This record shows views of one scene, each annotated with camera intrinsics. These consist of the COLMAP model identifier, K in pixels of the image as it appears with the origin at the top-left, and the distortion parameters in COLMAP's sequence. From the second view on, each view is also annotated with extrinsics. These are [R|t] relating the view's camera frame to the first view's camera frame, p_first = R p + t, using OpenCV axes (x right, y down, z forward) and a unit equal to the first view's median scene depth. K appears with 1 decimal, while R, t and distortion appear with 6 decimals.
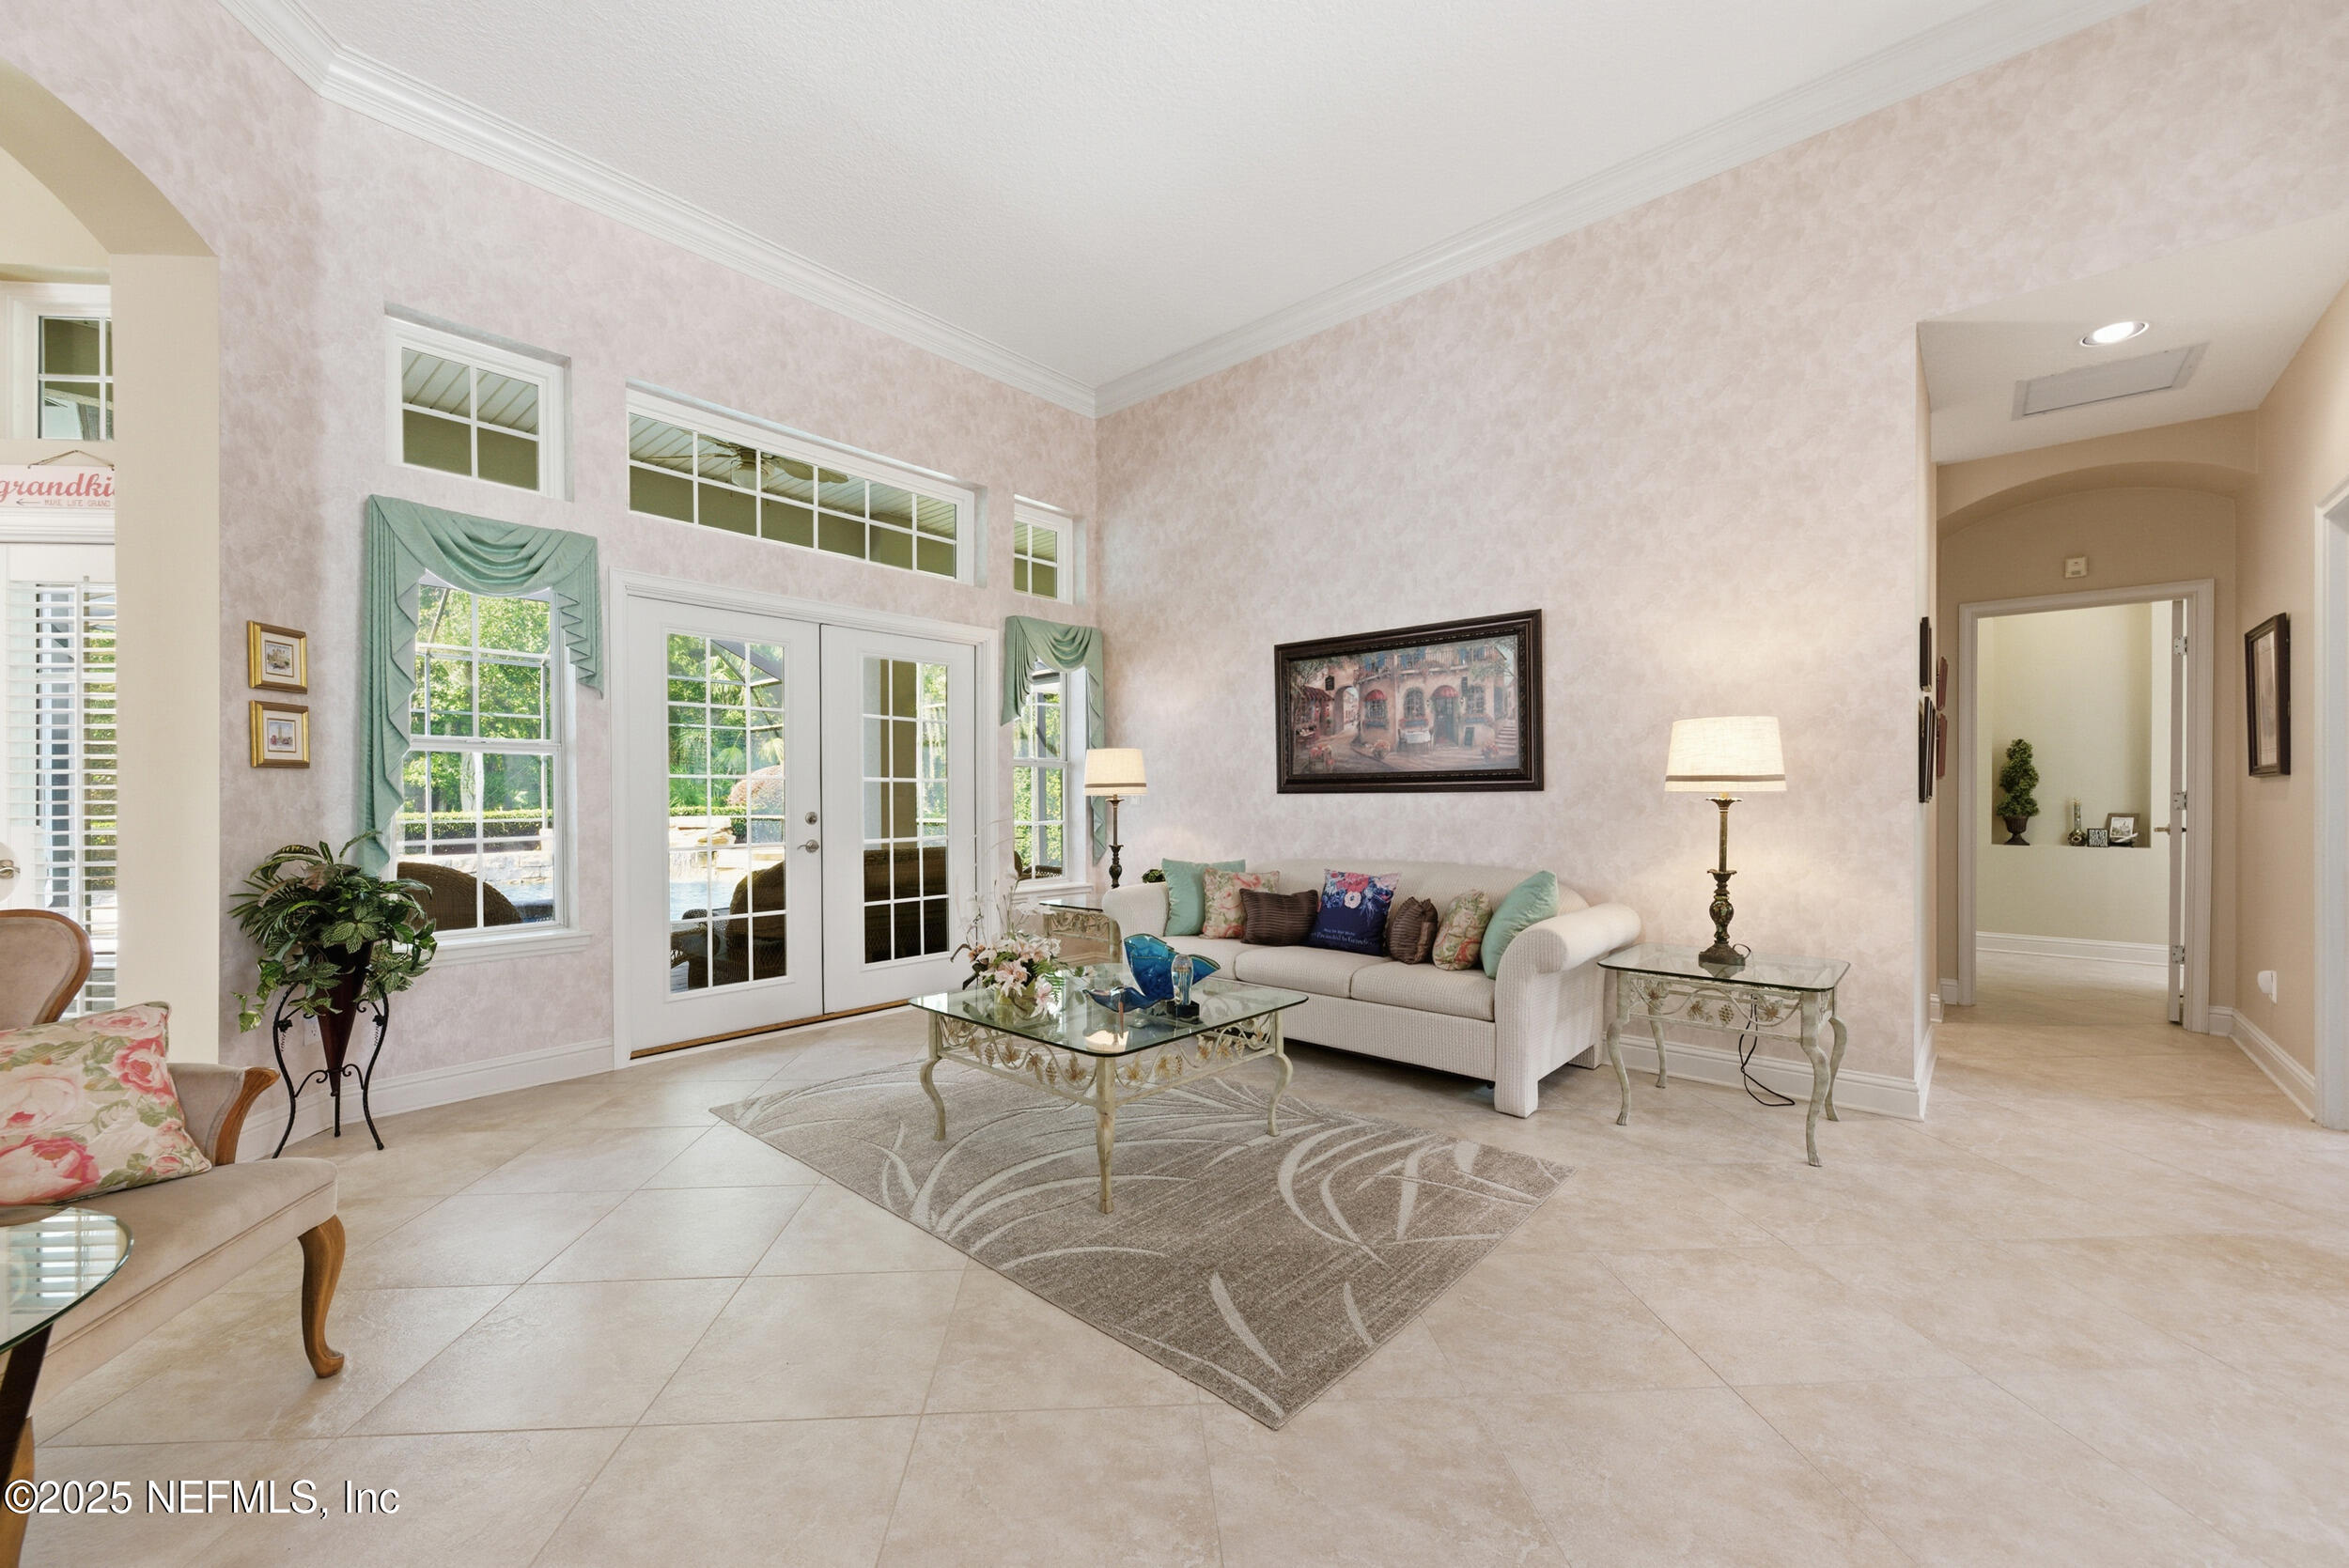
lens RADIAL K [[916.2, 0, 1156.1], [0, 916.2, 794.7], [0, 0, 1]] dist [-0.001117, 0.000010]
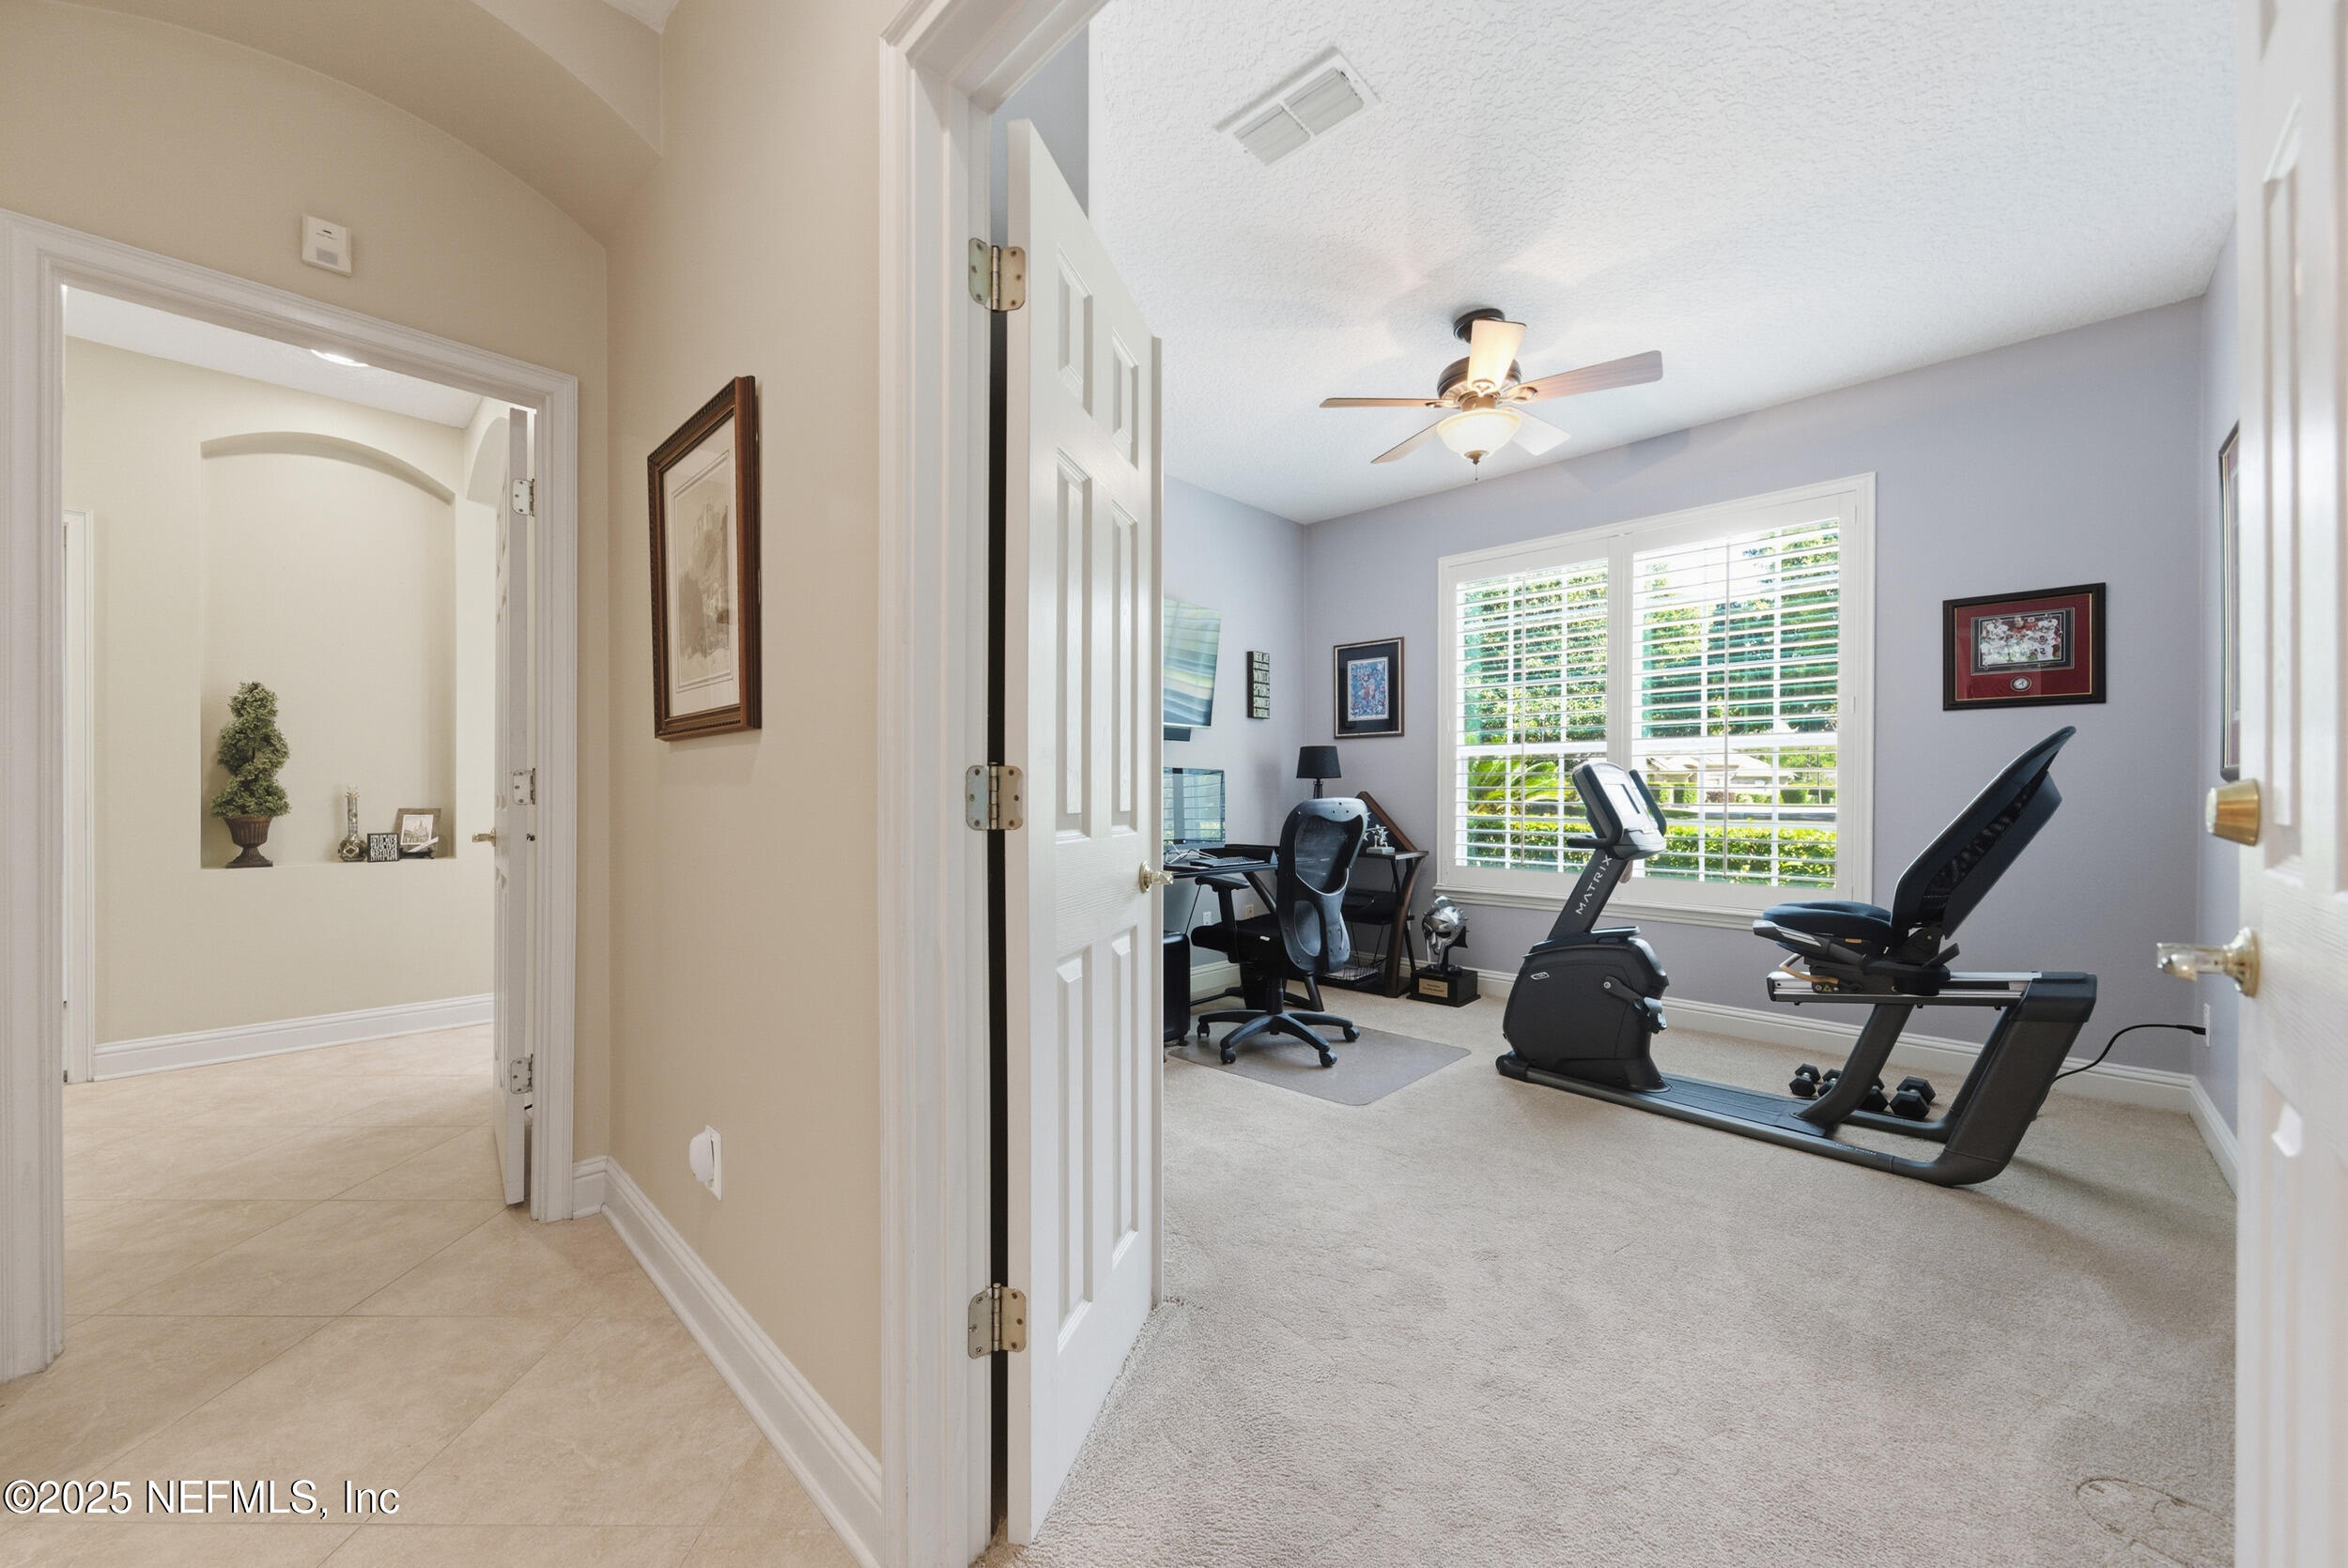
lens RADIAL K [[868.8, 0, 1168.5], [0, 868.8, 804.4], [0, 0, 1]] dist [0.000034, 0.000007]
pose [[0.040457, -0.011336, 0.999117, 0.436057], [-0.006581, 0.999911, 0.011612, 0.005991], [-0.999160, -0.007044, 0.040379, 0.419099]]
